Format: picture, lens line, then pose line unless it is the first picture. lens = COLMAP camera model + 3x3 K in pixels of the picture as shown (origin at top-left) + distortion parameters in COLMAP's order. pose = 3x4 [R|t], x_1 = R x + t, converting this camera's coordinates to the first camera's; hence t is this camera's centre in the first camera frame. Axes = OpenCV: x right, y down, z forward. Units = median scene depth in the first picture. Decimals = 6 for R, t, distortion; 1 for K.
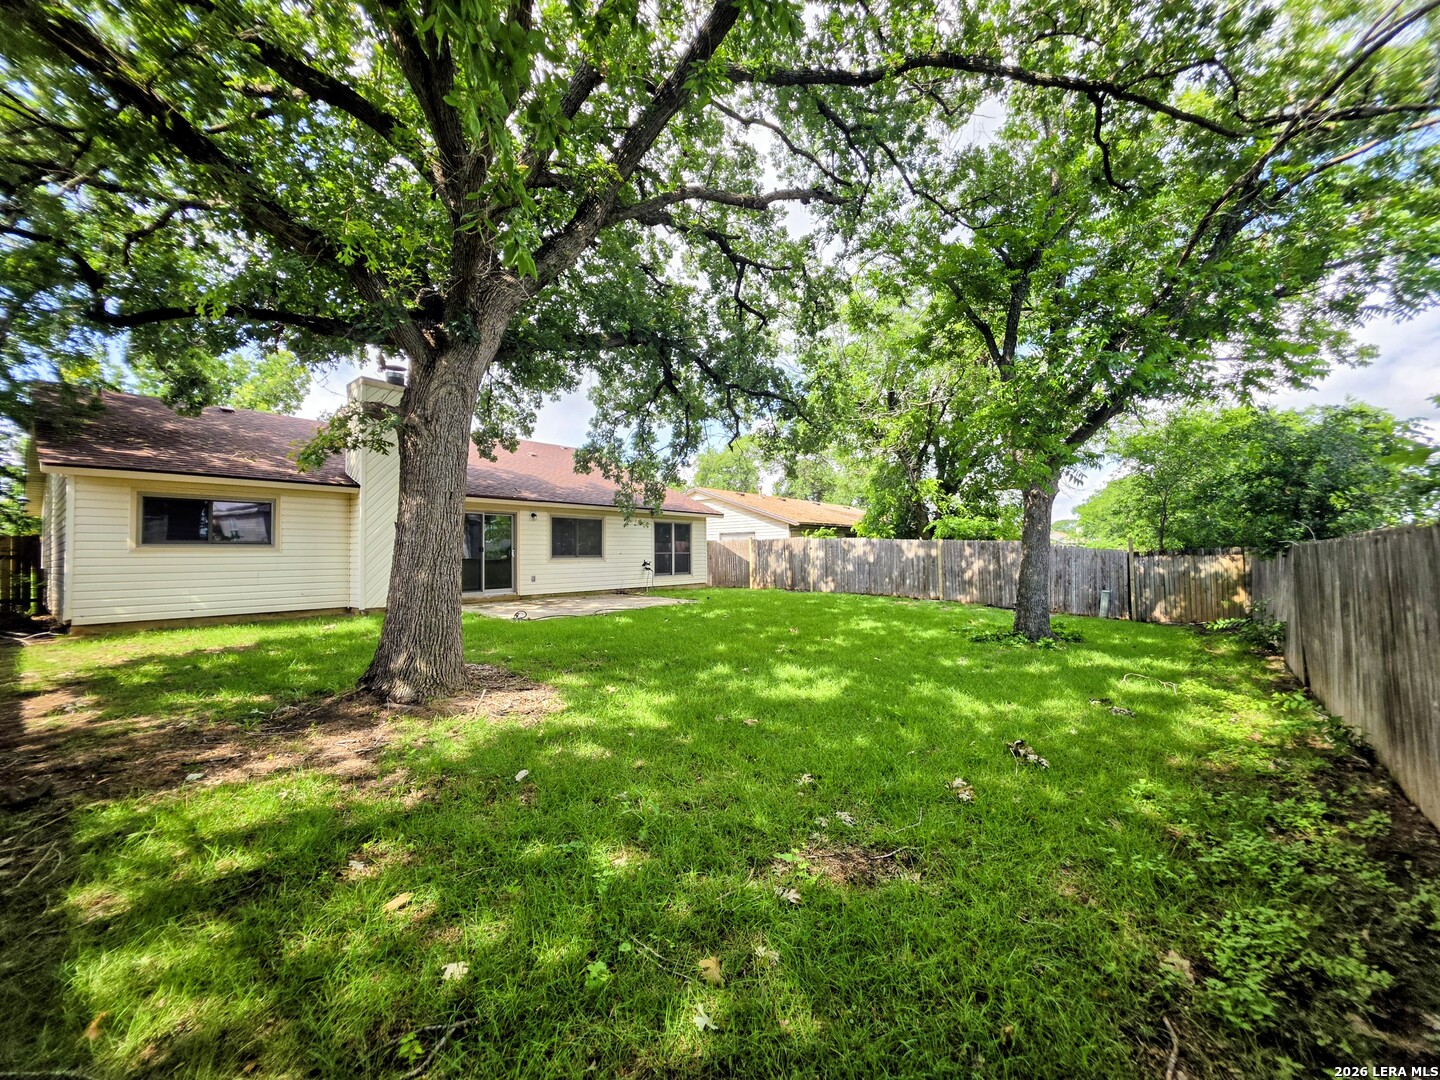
lens RADIAL K [[580.4, 0, 718.8], [0, 580.4, 536.8], [0, 0, 1]] dist [-0.003526, 0.000696]
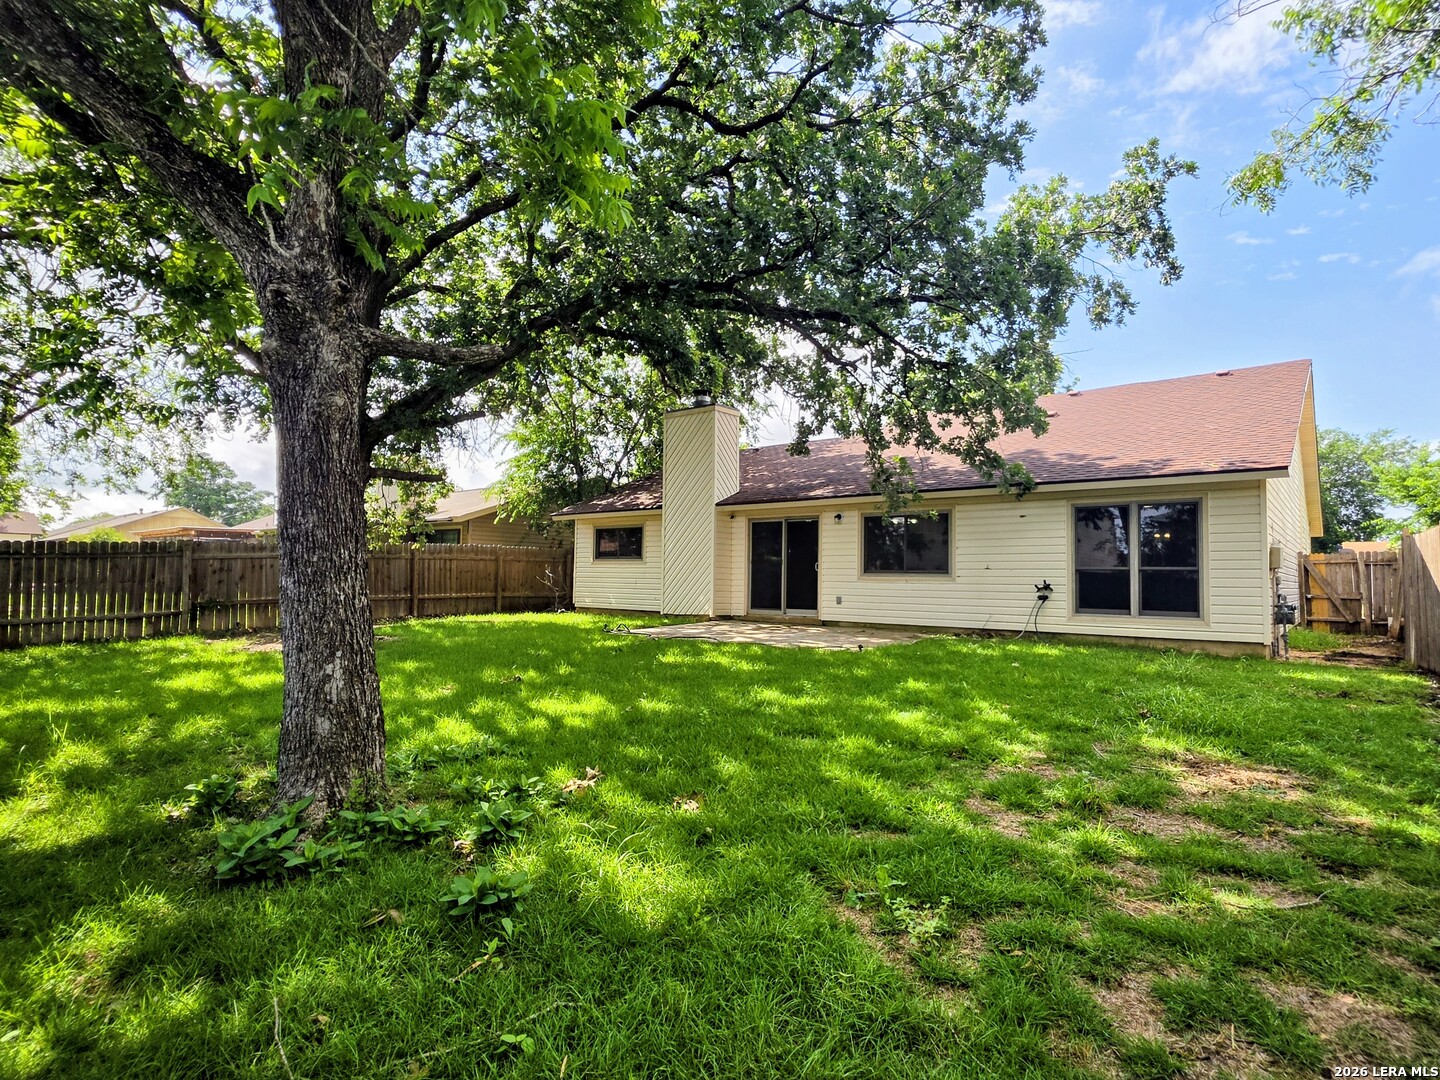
lens RADIAL K [[717.5, 0, 719.2], [0, 717.5, 542.0], [0, 0, 1]] dist [-0.000077, -0.000008]
pose [[0.023694, -0.027653, -0.999337, 0.620940], [0.028561, 0.999228, -0.026973, 0.016941], [0.999311, -0.027903, 0.024465, 0.820944]]
